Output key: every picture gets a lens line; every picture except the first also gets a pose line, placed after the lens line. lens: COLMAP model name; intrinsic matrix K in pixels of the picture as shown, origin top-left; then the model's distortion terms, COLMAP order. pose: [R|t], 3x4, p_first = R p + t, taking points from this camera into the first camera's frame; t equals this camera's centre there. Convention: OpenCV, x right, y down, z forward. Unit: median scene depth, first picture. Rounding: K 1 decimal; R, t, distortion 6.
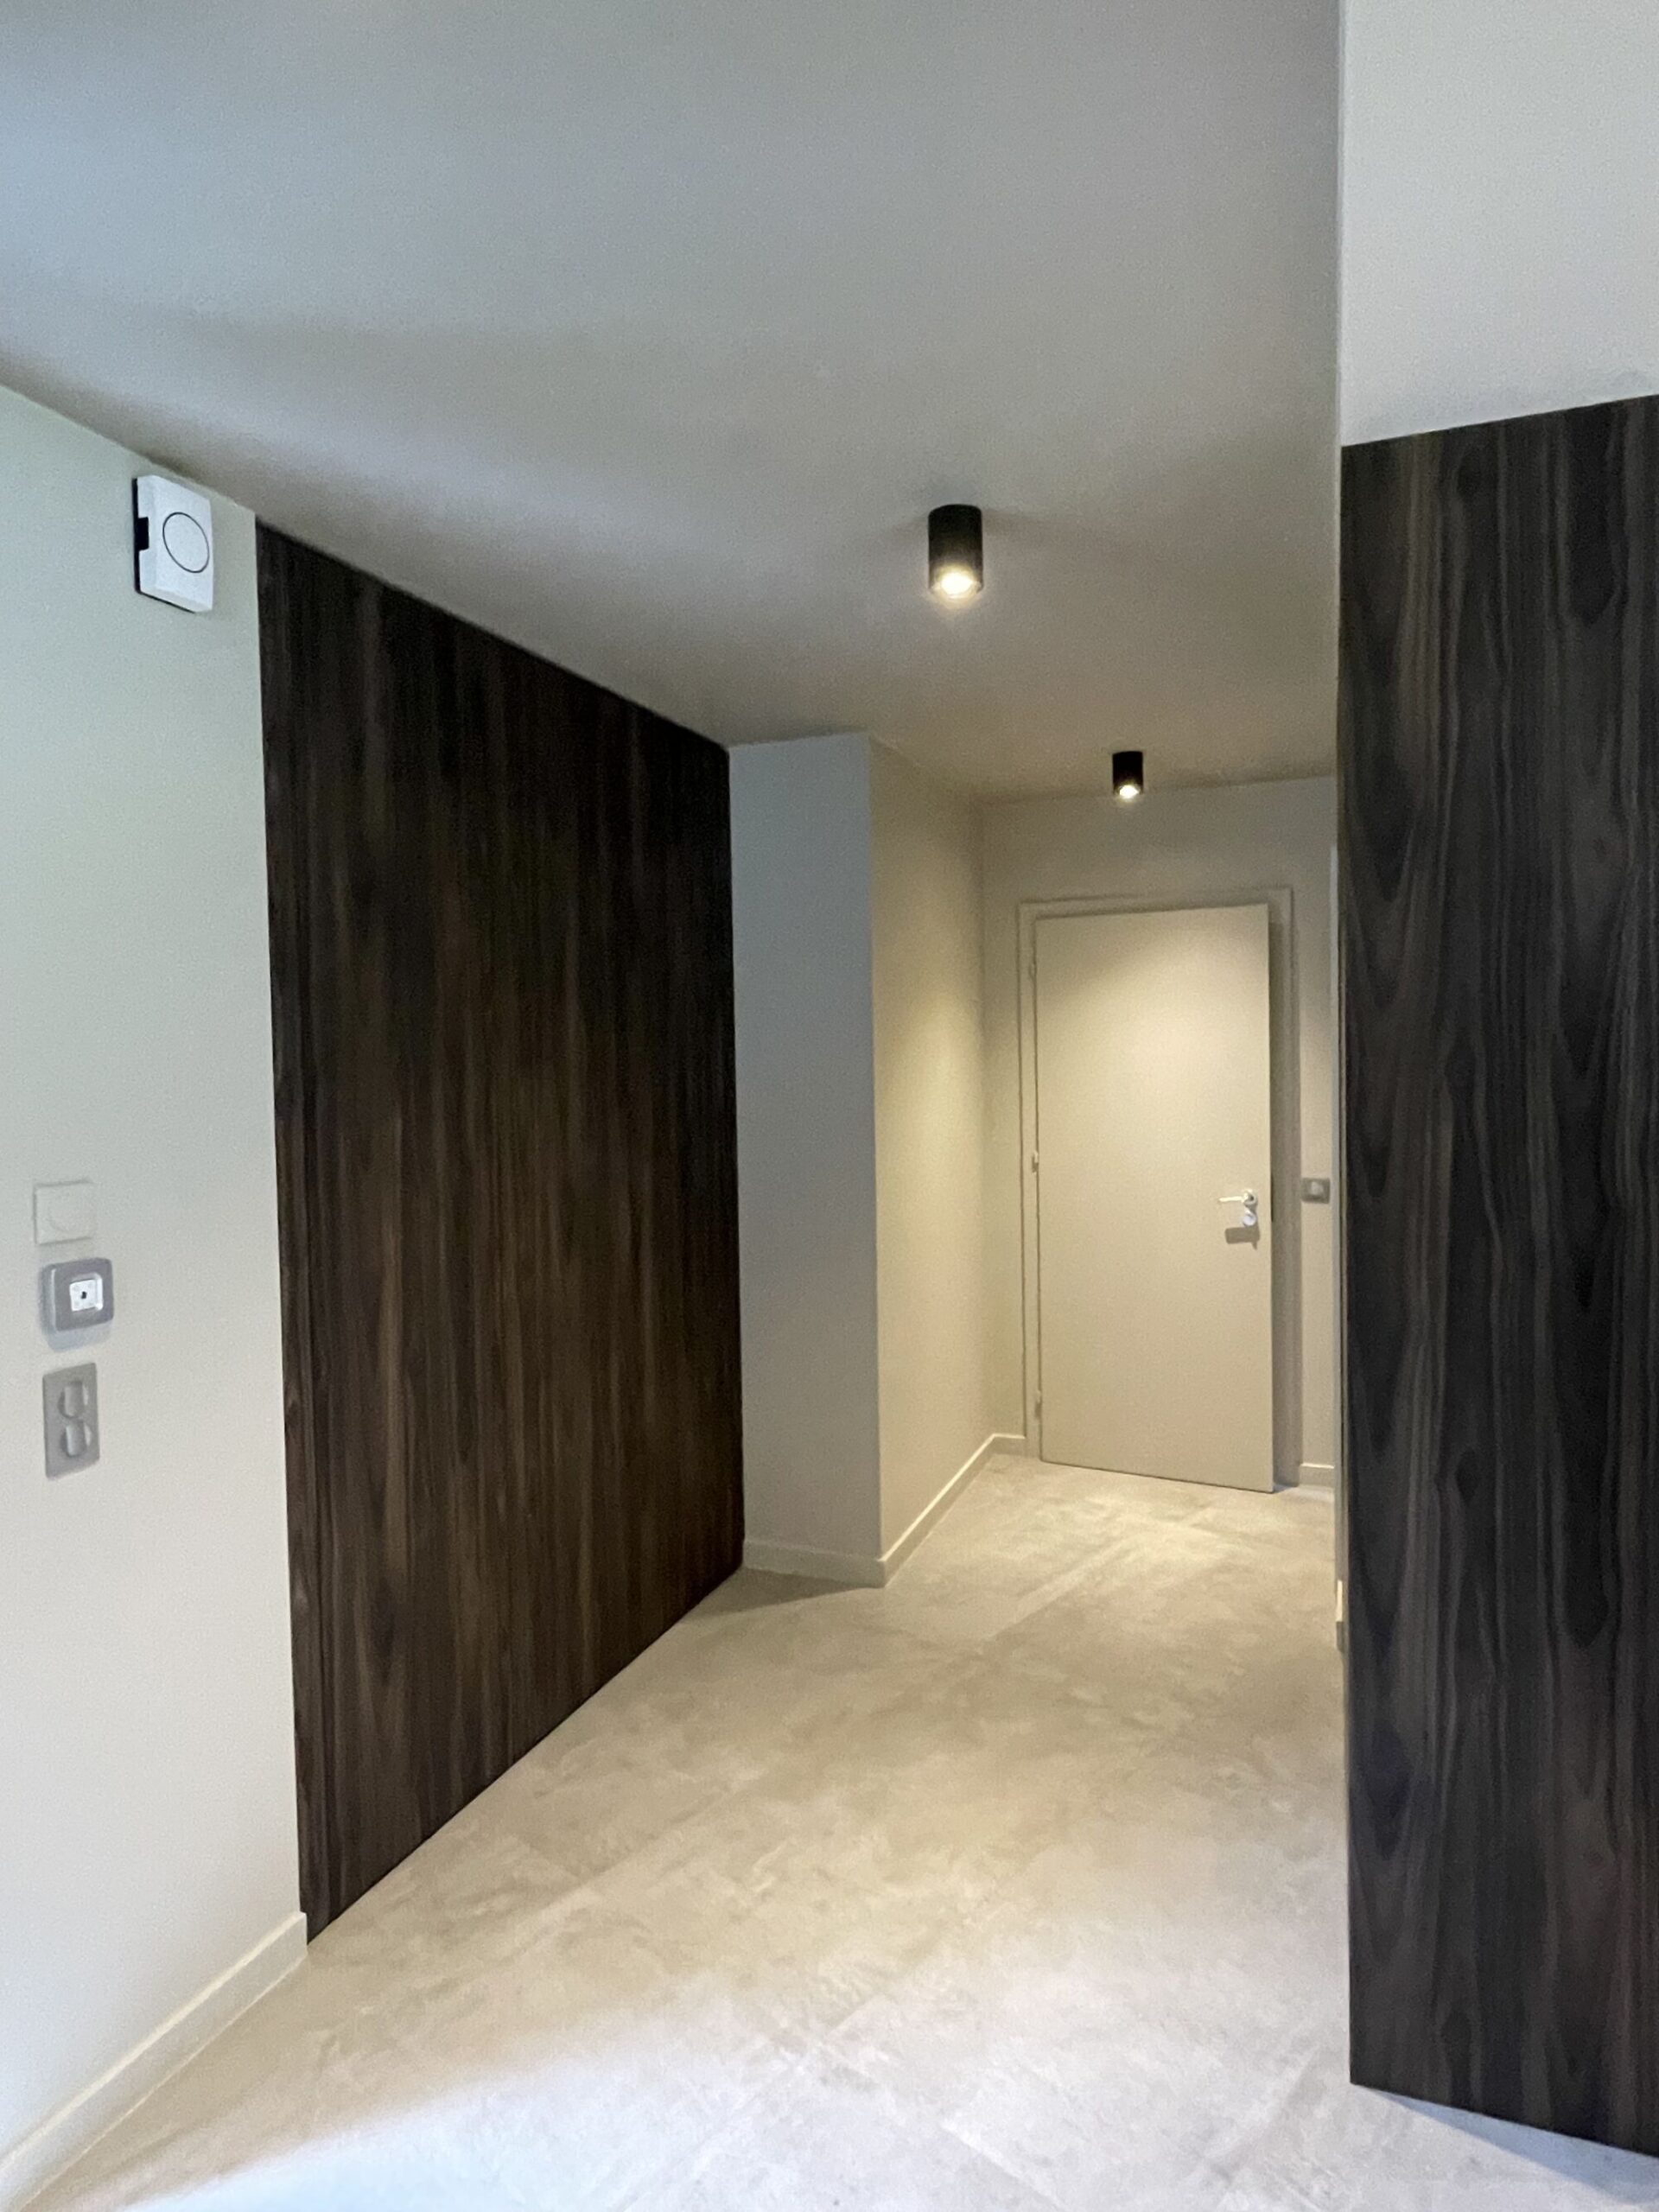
lens RADIAL K [[1293.7, 0, 832.0], [0, 1293.7, 1088.5], [0, 0, 1]] dist [-0.000630, 0.001227]
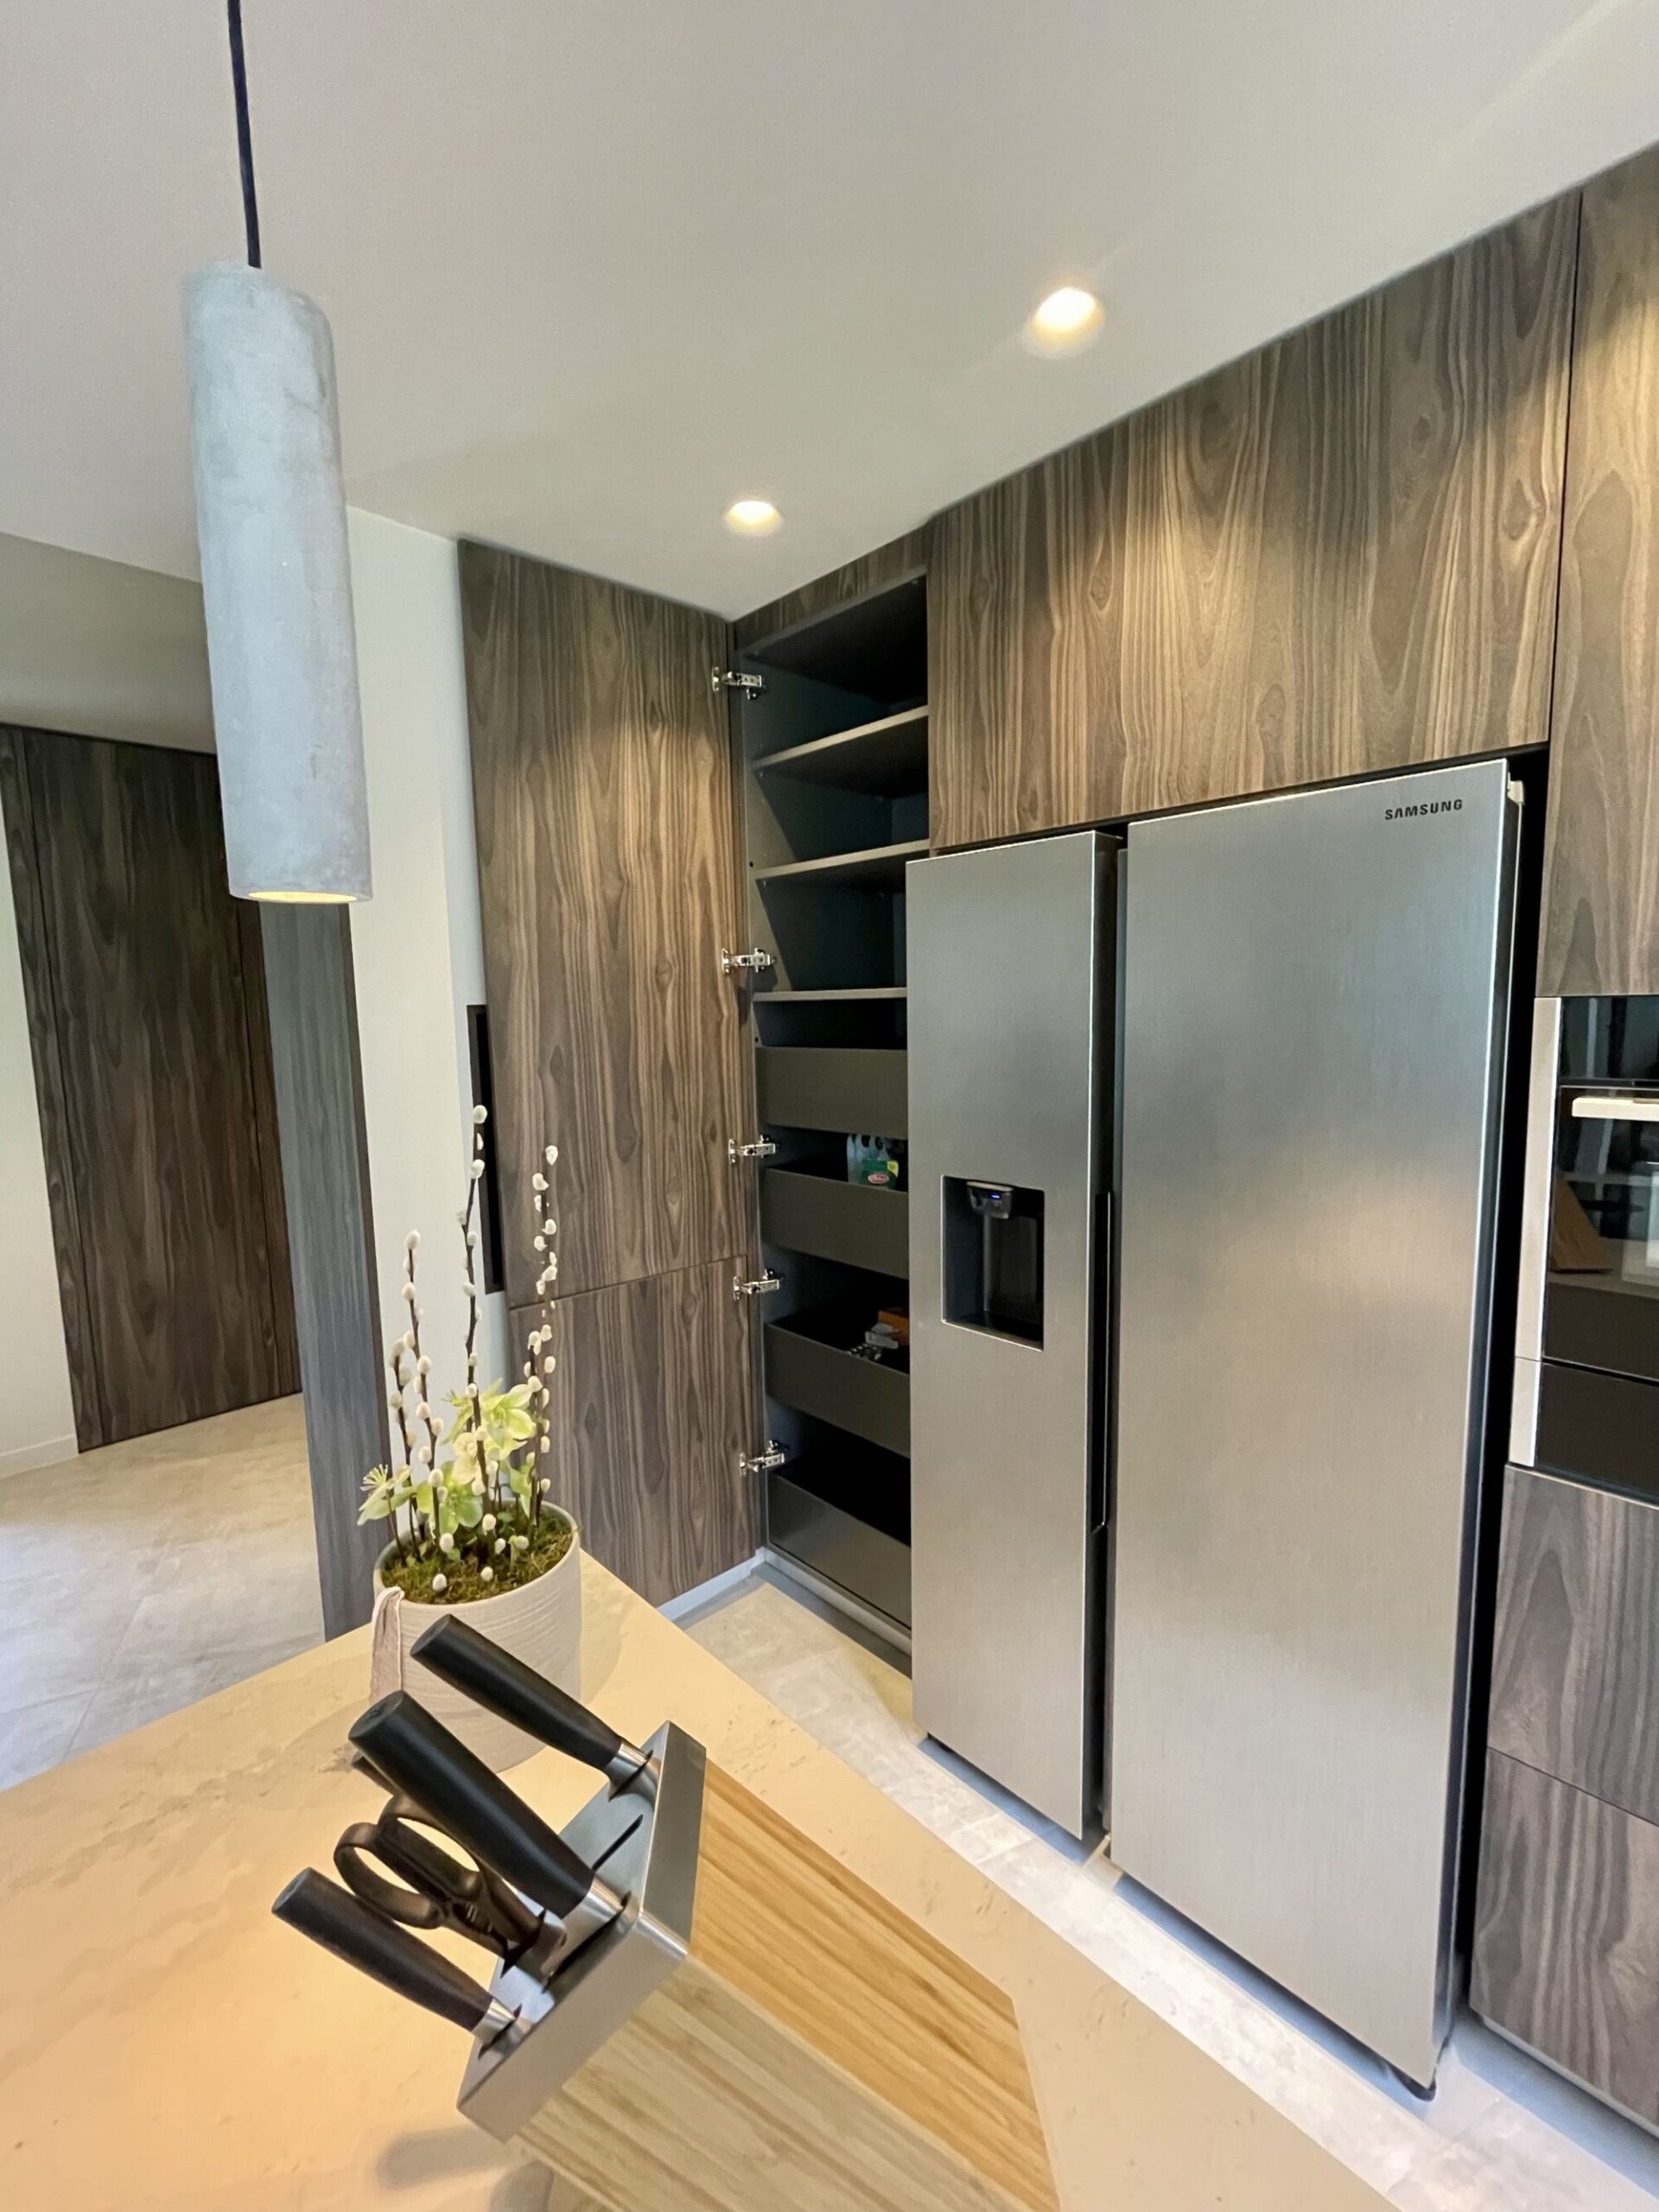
lens RADIAL K [[908.7, 0, 832.9], [0, 908.7, 1102.6], [0, 0, 1]] dist [-0.001395, -0.000170]
pose [[0.911052, 0.040421, -0.410306, 1.115998], [-0.004527, 0.996103, 0.088078, -0.005614], [0.412267, -0.078386, 0.907684, 0.226722]]
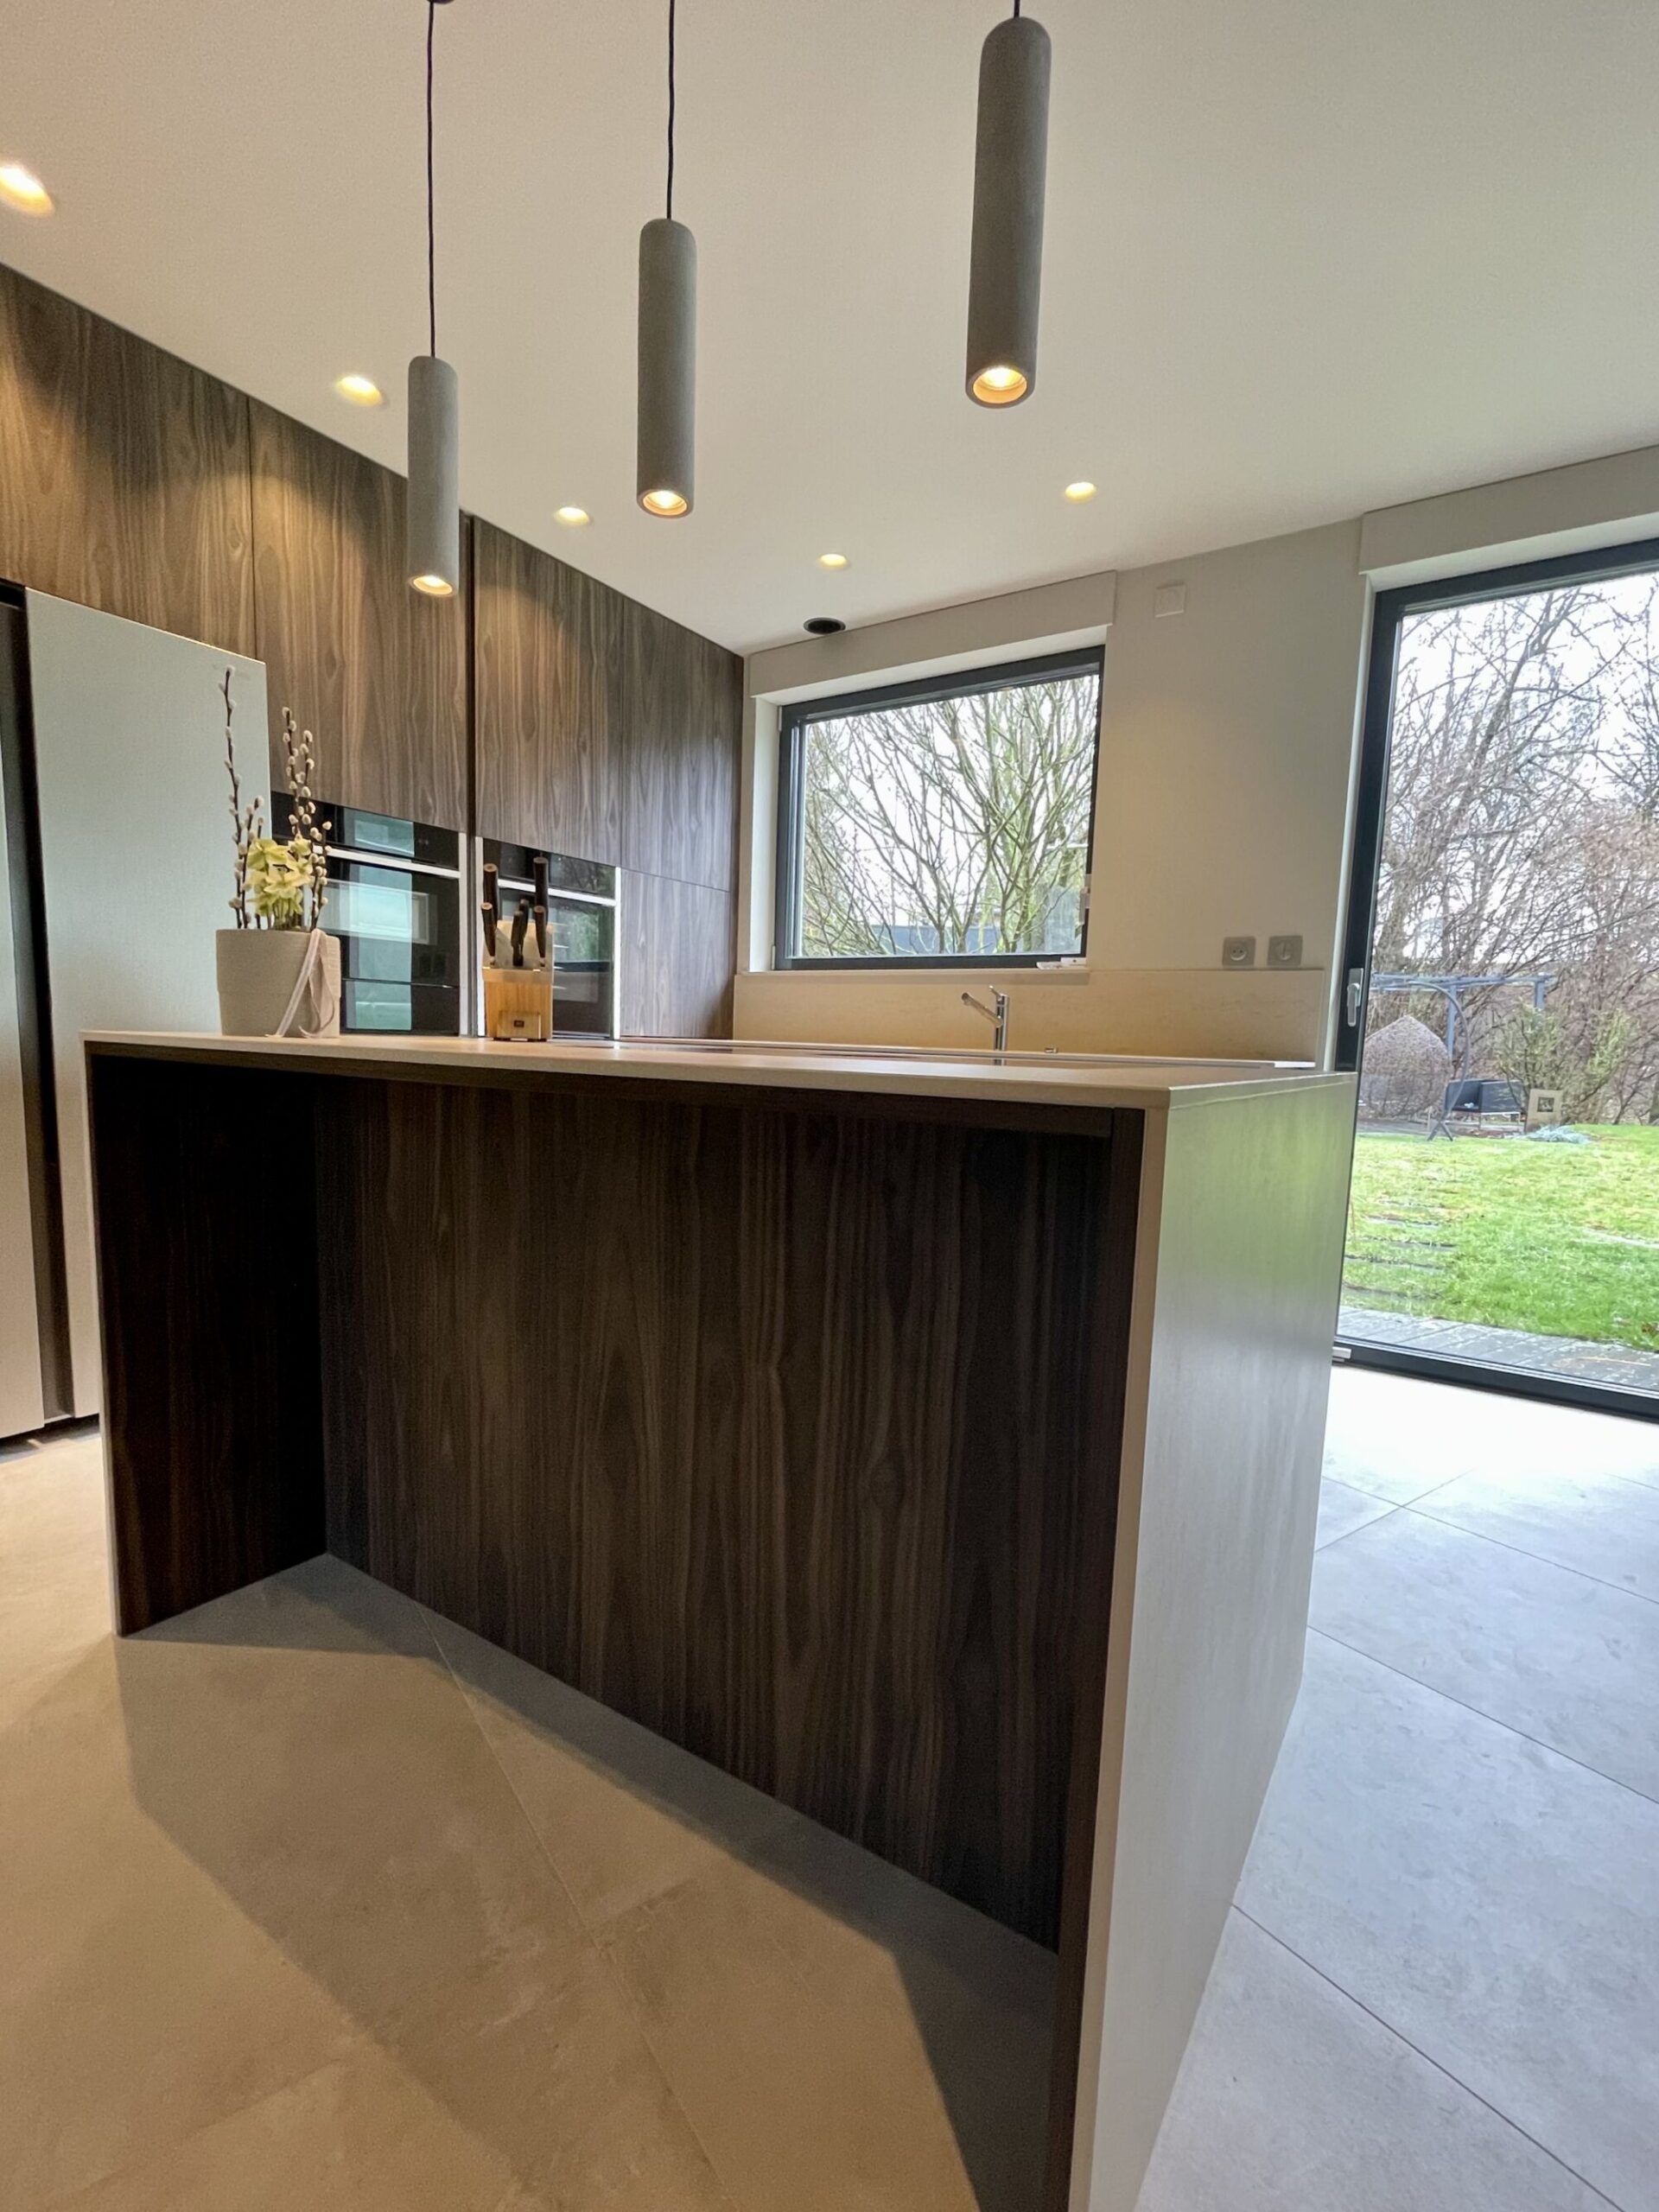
lens RADIAL K [[998.8, 0, 832.3], [0, 998.8, 1155.9], [0, 0, 1]] dist [-0.003125, -0.000259]
pose [[0.213890, -0.090134, 0.972690, 0.355194], [-0.008902, 0.995513, 0.094207, 0.251087], [-0.976817, -0.028809, 0.212128, -0.005430]]
